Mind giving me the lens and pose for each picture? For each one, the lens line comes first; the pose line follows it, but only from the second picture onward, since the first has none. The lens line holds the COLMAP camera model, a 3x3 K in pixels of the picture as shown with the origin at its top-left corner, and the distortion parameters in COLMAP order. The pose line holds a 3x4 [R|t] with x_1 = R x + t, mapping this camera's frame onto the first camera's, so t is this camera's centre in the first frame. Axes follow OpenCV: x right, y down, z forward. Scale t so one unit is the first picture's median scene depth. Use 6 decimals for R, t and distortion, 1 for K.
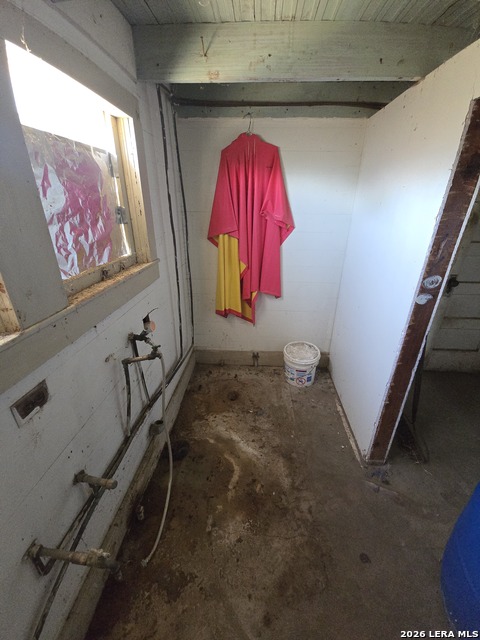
lens RADIAL K [[260.5, 0, 242.9], [0, 260.5, 320.3], [0, 0, 1]] dist [0.000932, -0.000319]
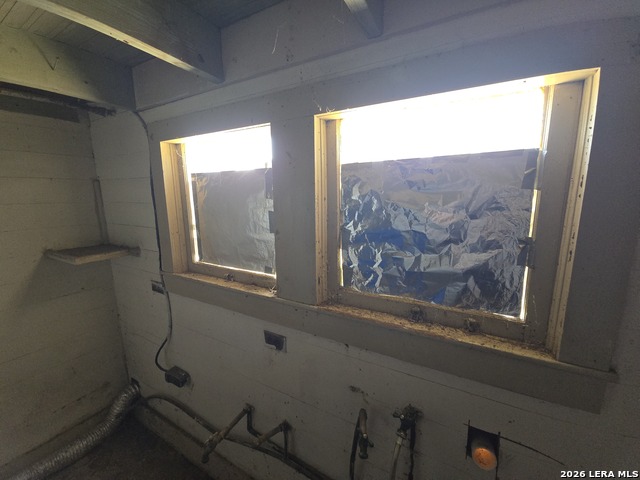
lens RADIAL K [[260.5, 0, 321.2], [0, 260.5, 239.5], [0, 0, 1]] dist [0.000932, -0.000319]
pose [[-0.415766, 0.145004, -0.897838, 0.138640], [-0.377483, 0.870643, 0.315415, -0.310254], [0.827433, 0.470057, -0.307248, 0.567838]]
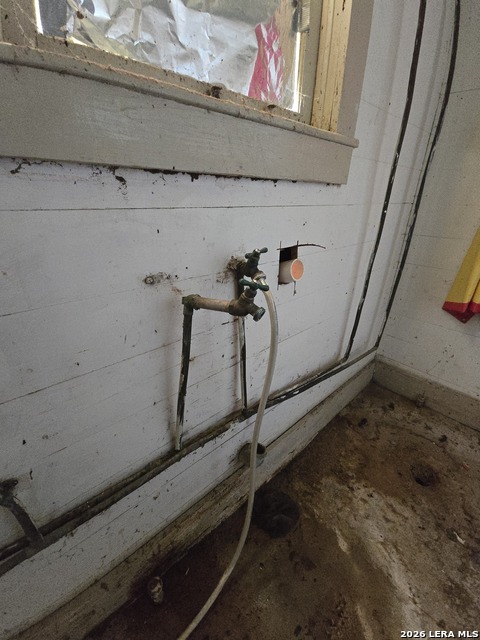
lens RADIAL K [[260.5, 0, 242.9], [0, 260.5, 320.3], [0, 0, 1]] dist [0.000932, -0.000319]
pose [[0.709202, 0.288631, -0.643214, -0.059801], [-0.290573, 0.950927, 0.106328, 0.074103], [0.642339, 0.111493, 0.758267, 0.462309]]
